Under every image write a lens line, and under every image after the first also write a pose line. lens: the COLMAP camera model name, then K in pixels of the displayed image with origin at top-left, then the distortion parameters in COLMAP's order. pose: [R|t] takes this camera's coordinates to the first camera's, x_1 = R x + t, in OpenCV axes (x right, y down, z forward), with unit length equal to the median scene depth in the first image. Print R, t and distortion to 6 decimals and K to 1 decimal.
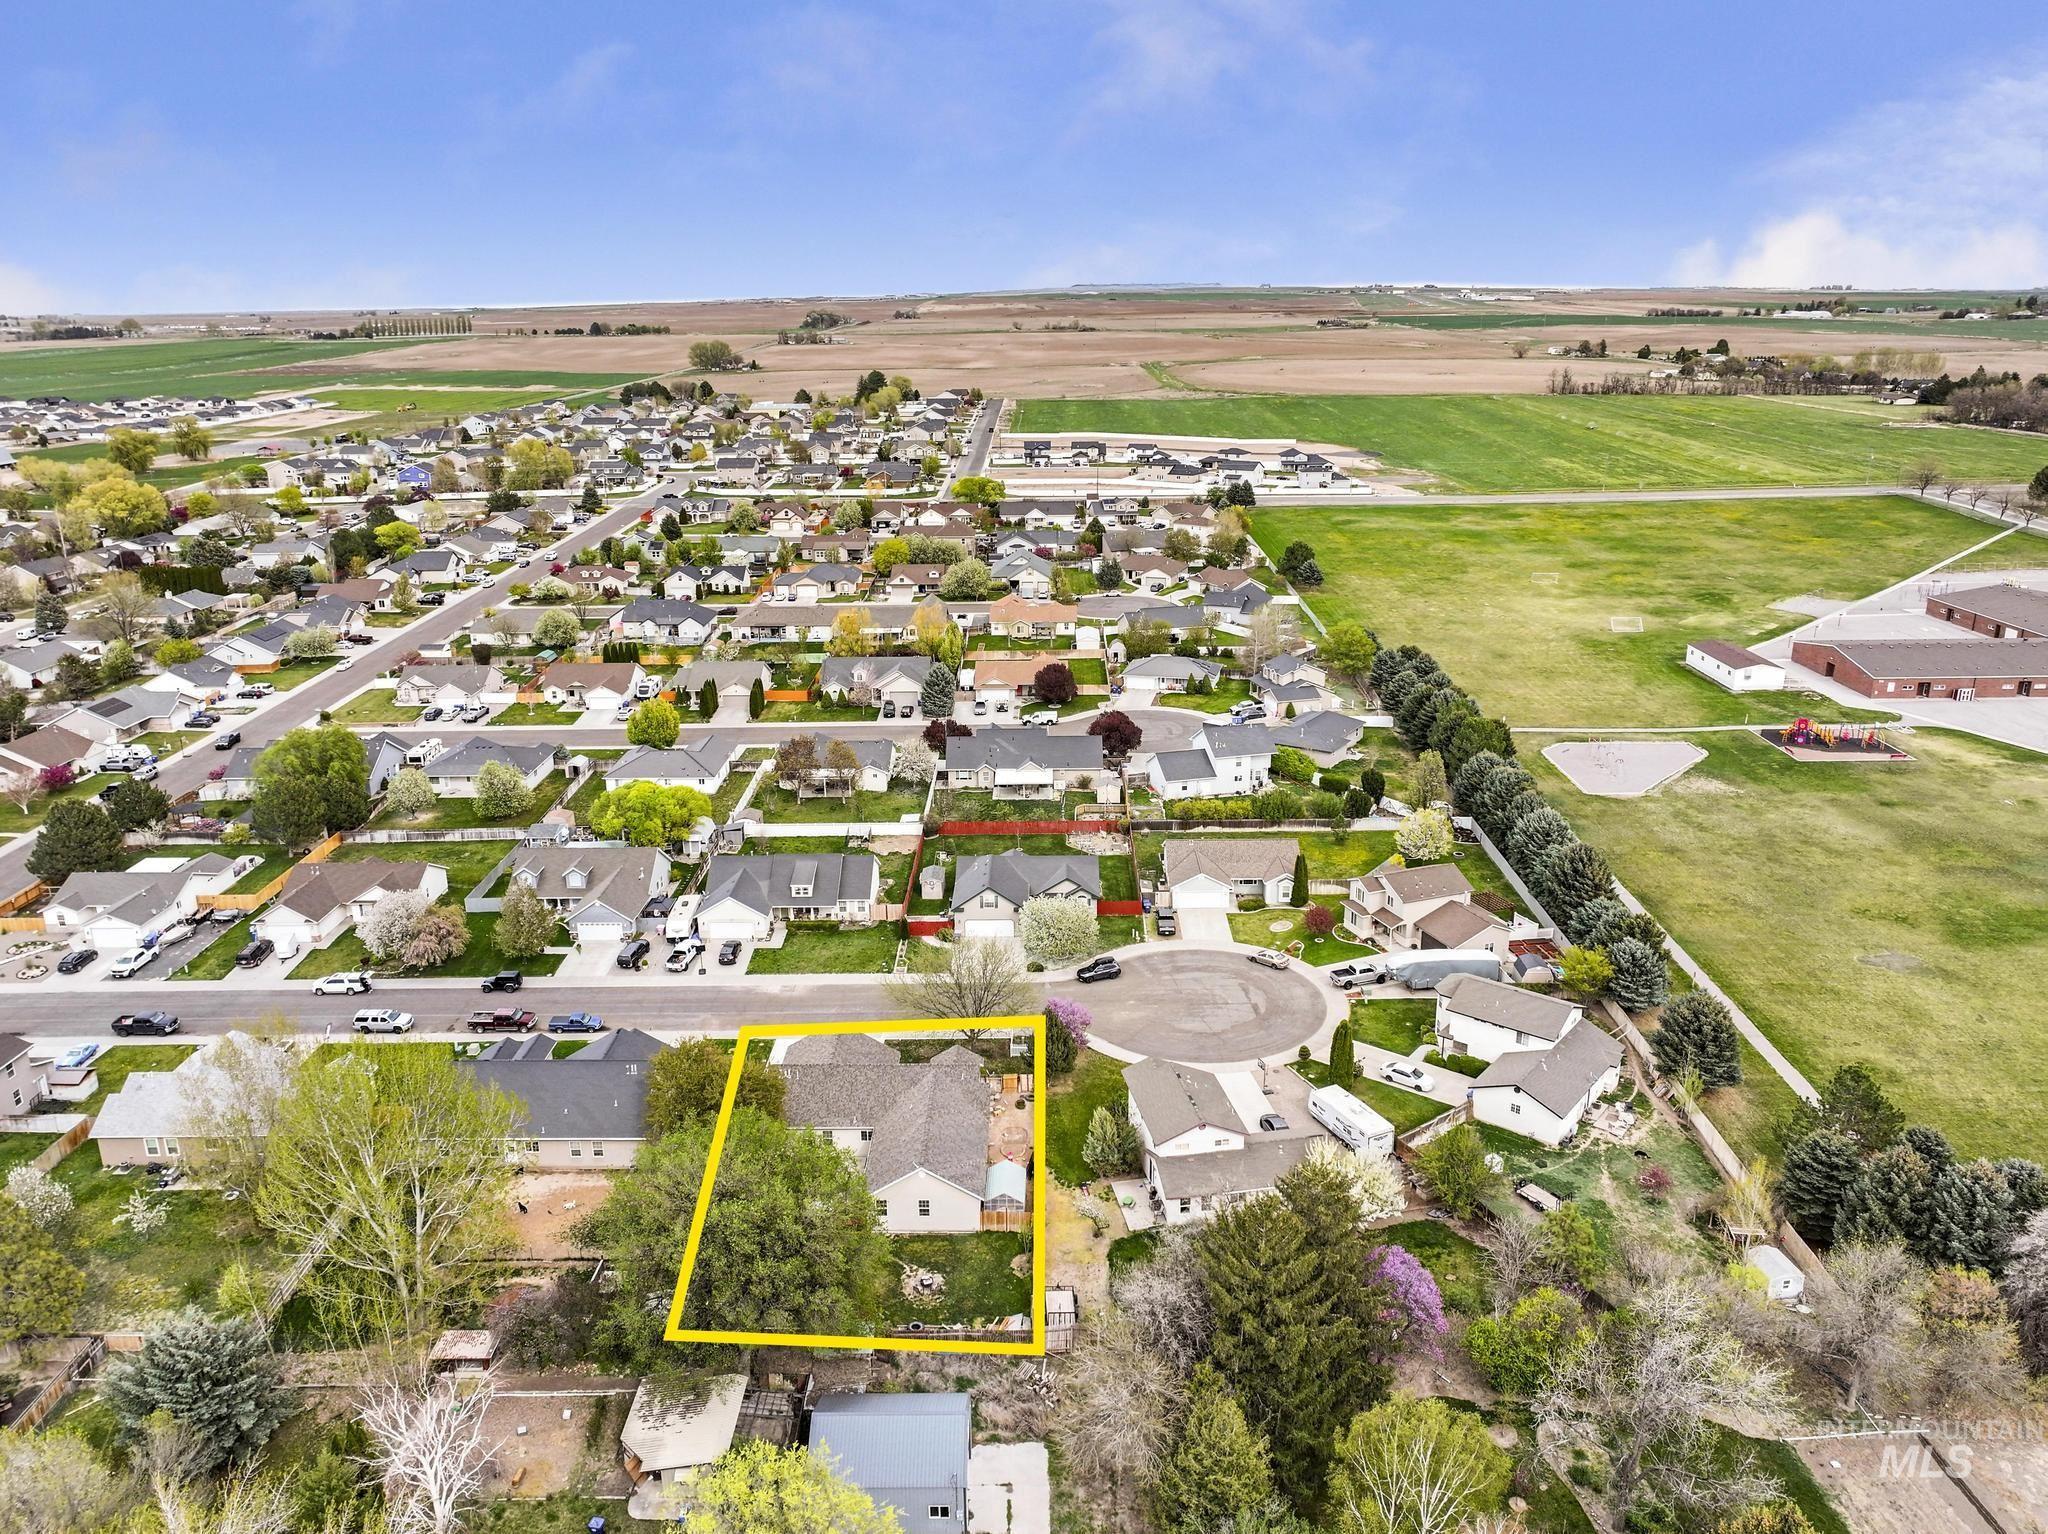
lens RADIAL K [[1435.4, 0, 1031.1], [0, 1435.4, 768.7], [0, 0, 1]] dist [-0.029921, 0.045991]
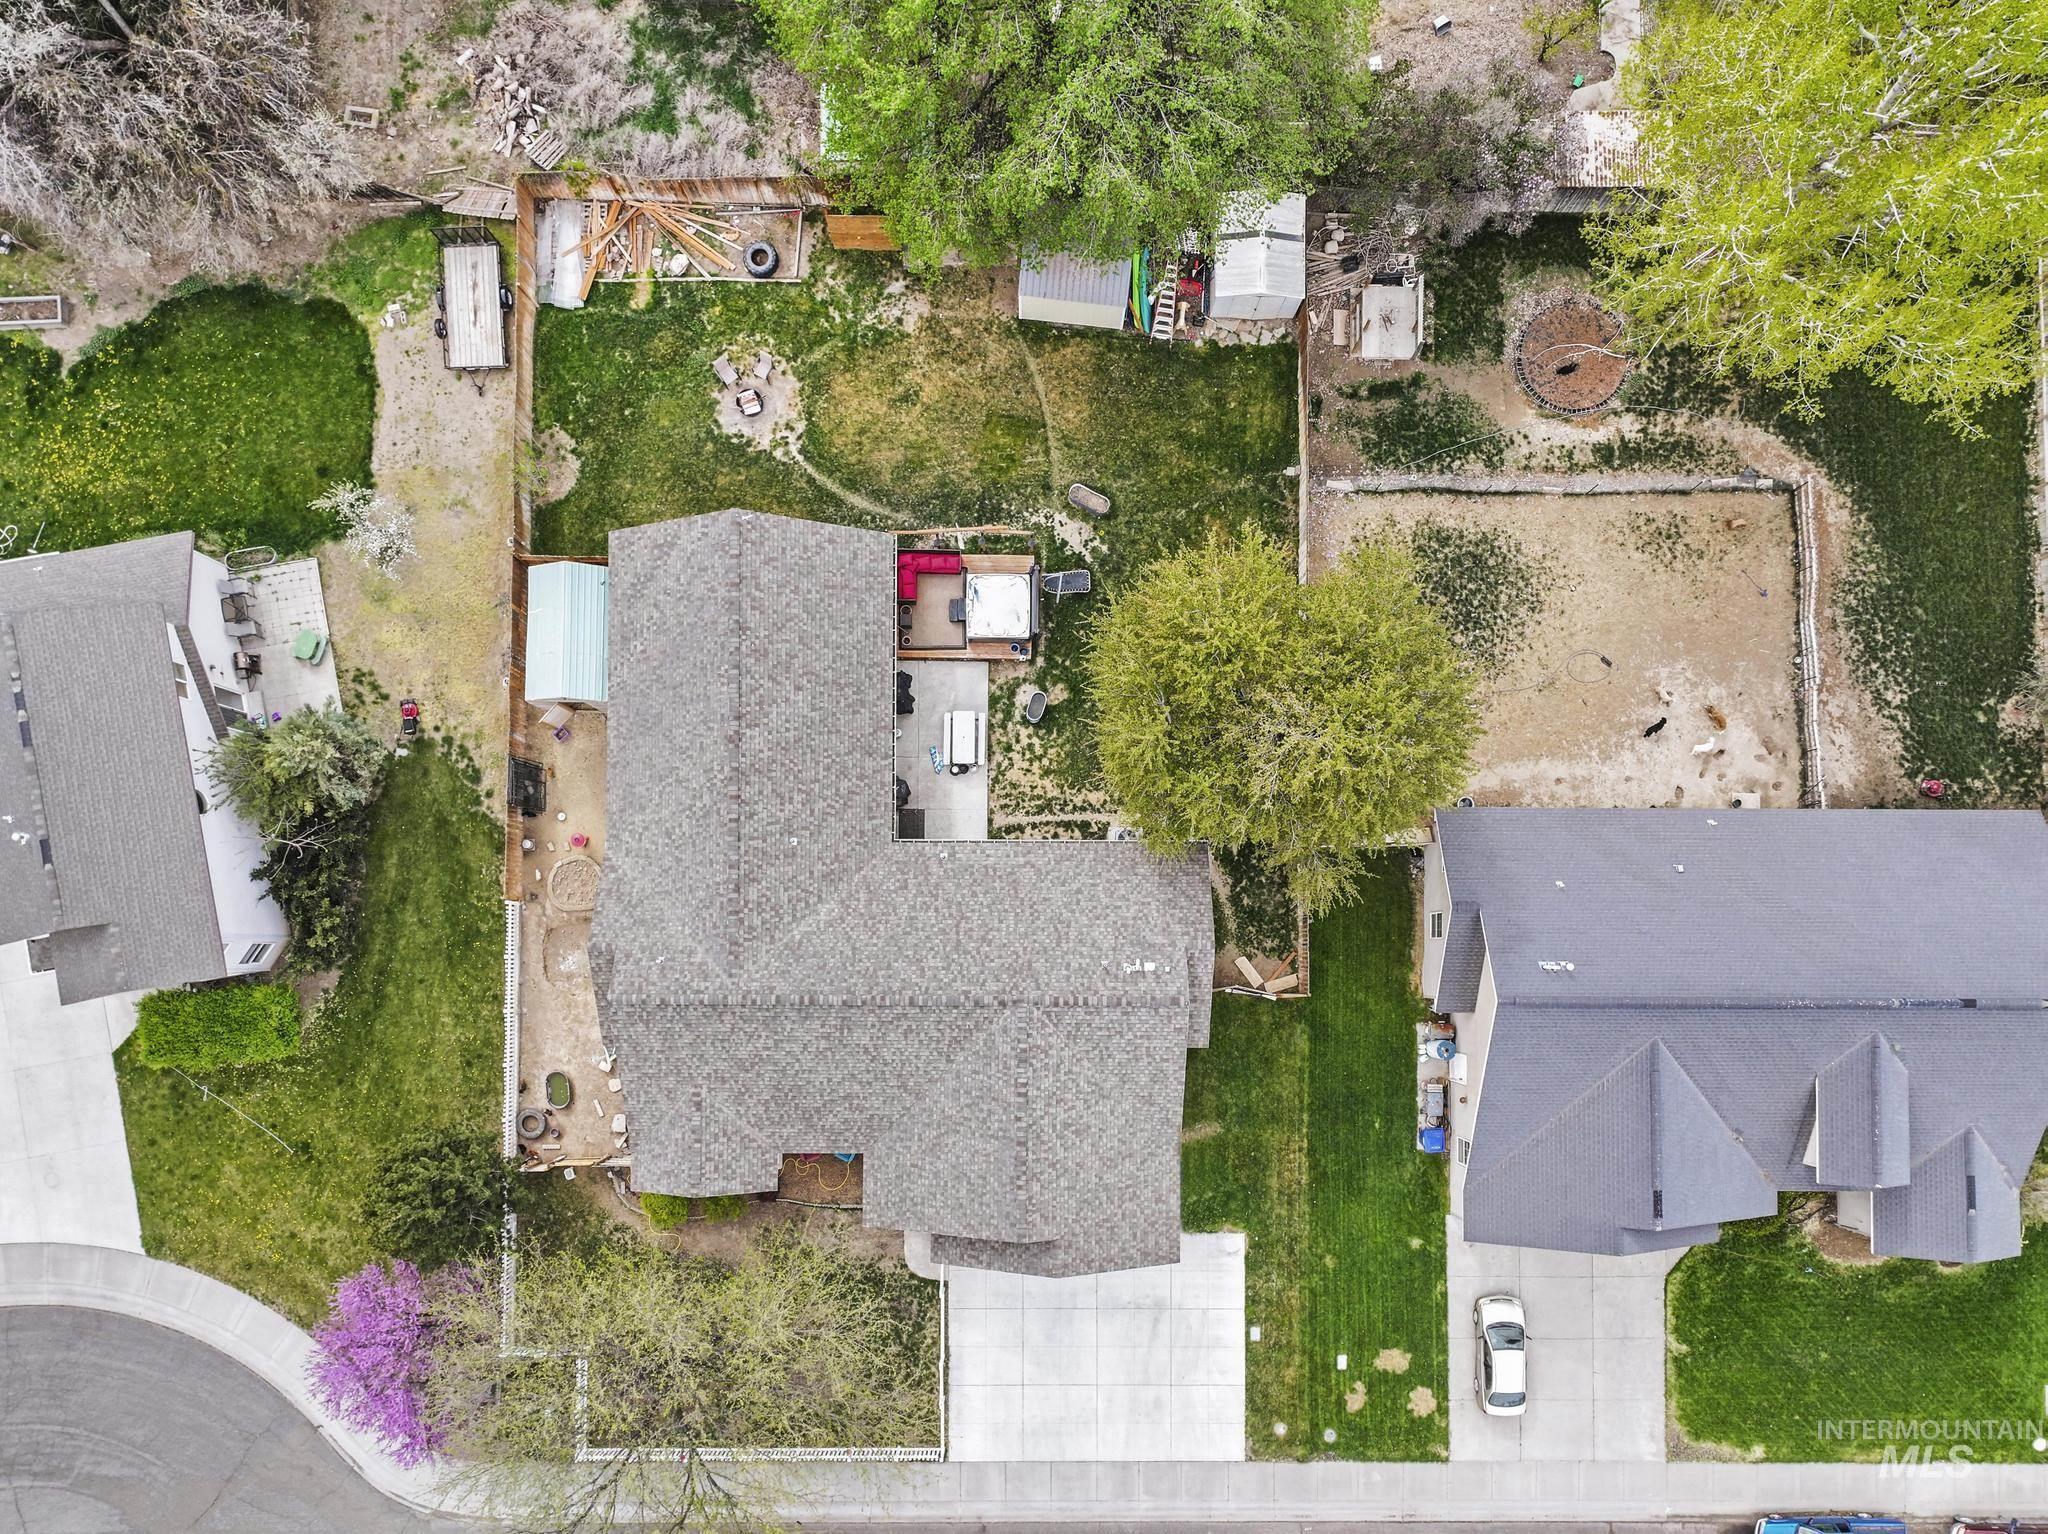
lens RADIAL K [[1435.4, 0, 1031.1], [0, 1435.4, 768.7], [0, 0, 1]] dist [-0.029921, 0.045991]
pose [[-0.999980, 0.006282, -0.000013, -0.114999], [-0.001806, -0.285545, 0.958364, -0.098451], [0.006017, 0.958345, 0.285551, 0.671250]]
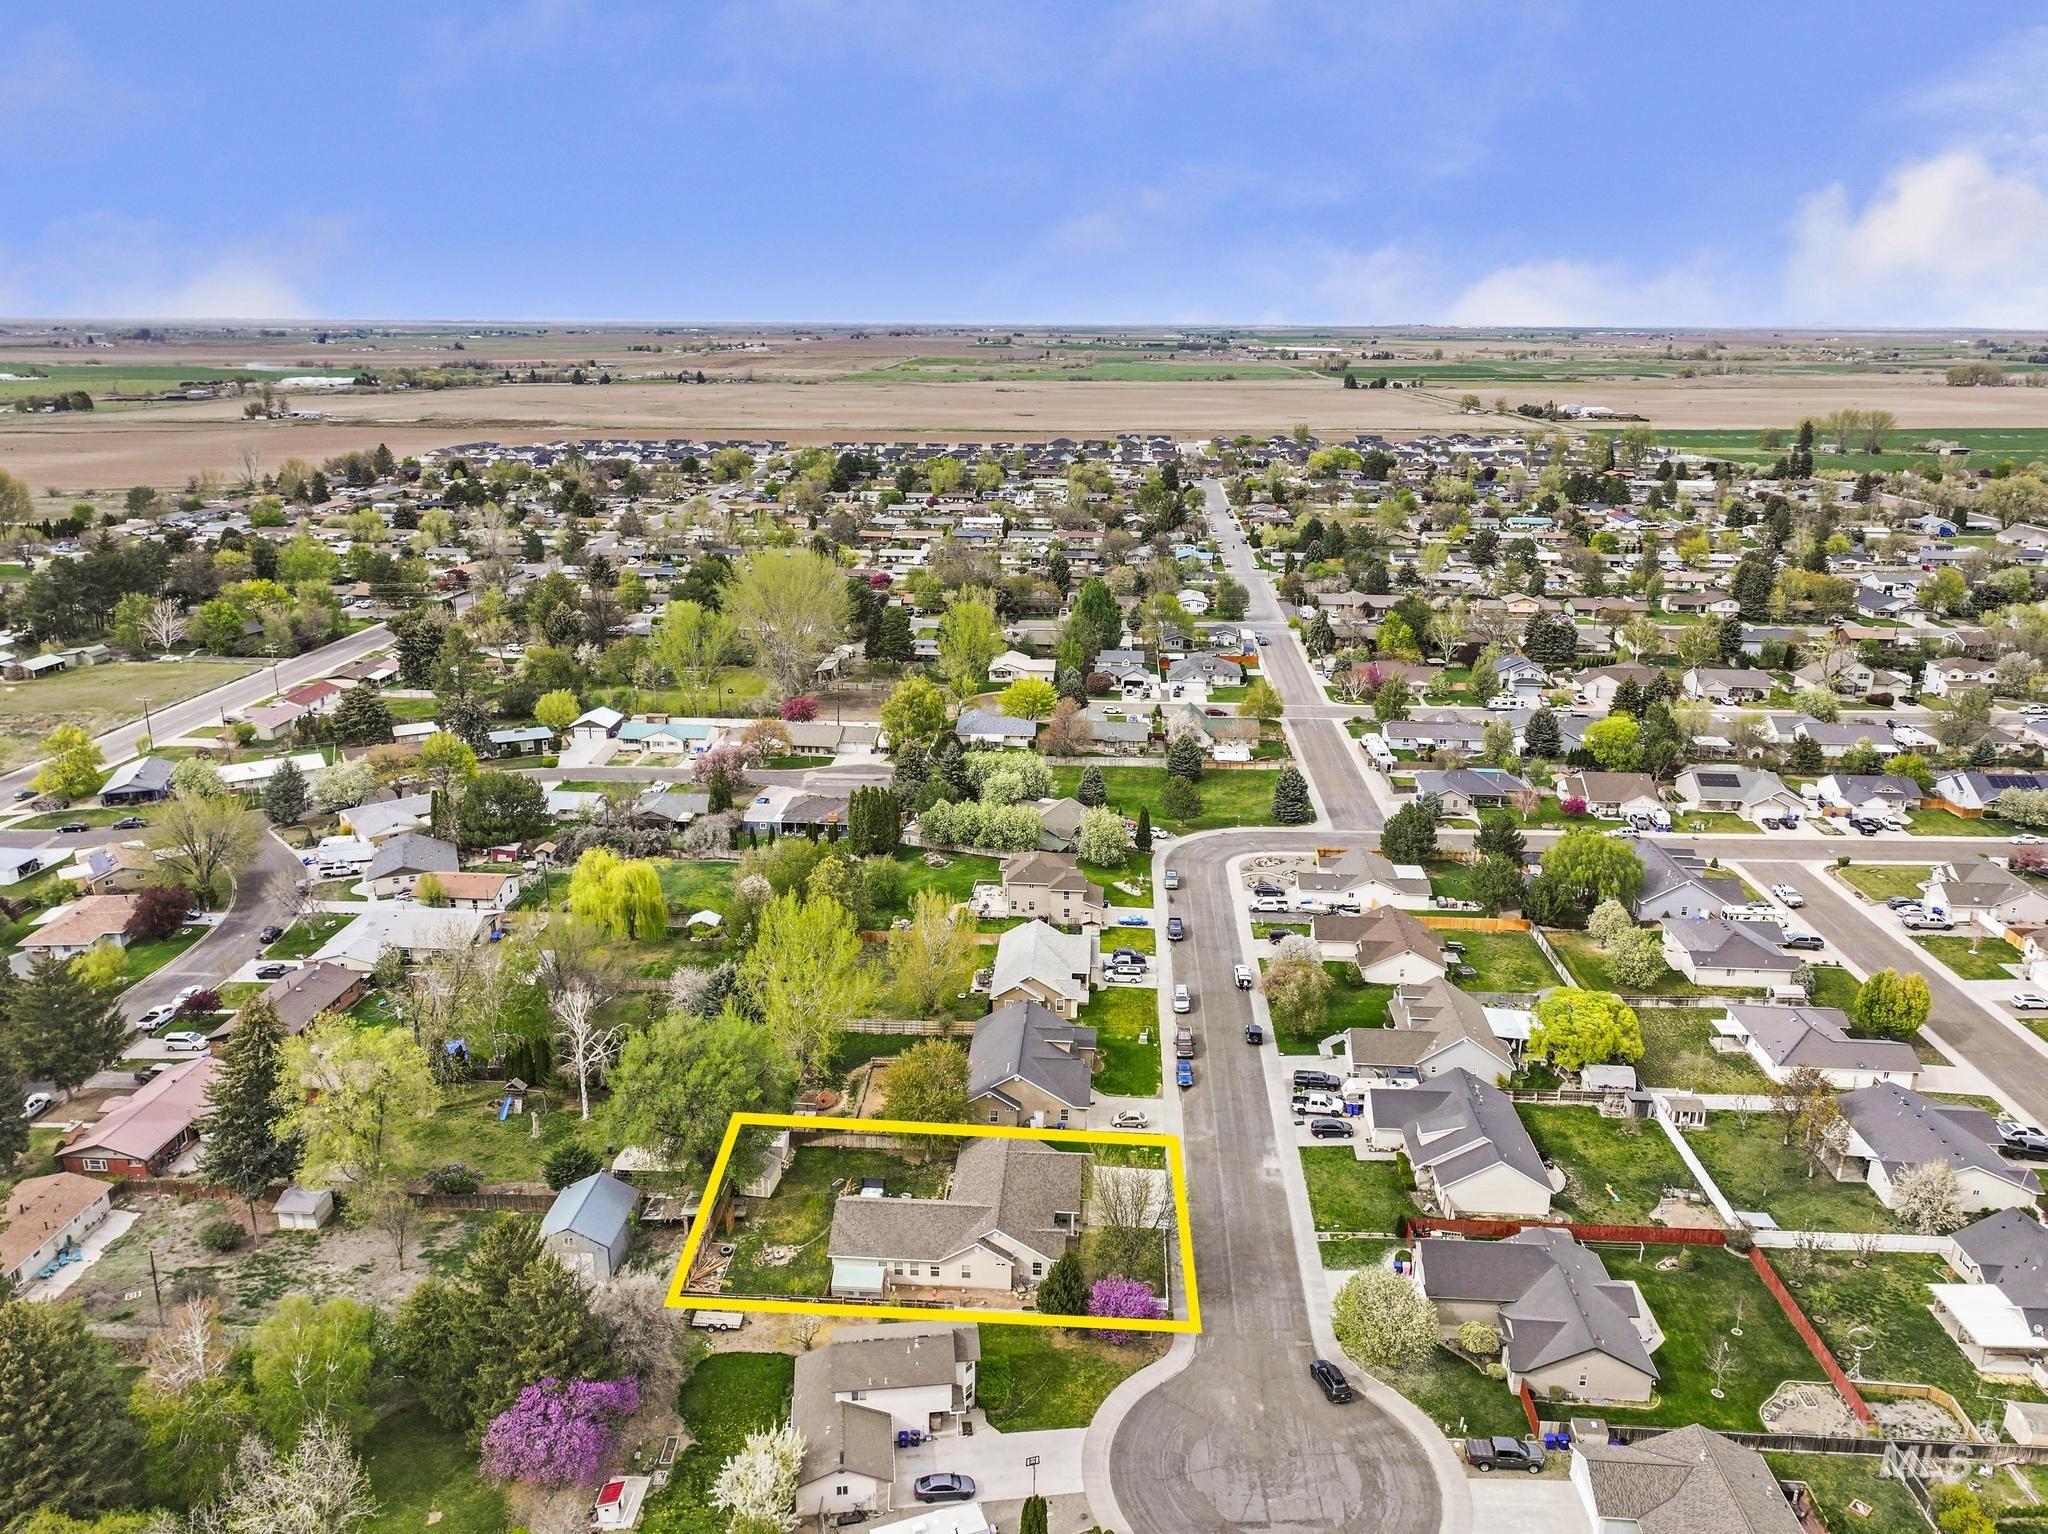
lens RADIAL K [[1435.4, 0, 1031.1], [0, 1435.4, 768.7], [0, 0, 1]] dist [-0.029921, 0.045991]
pose [[-0.054116, 0.295707, -0.953745, 0.710334], [-0.312487, 0.902153, 0.297442, -0.344693], [0.948379, 0.314129, 0.043583, 0.704185]]
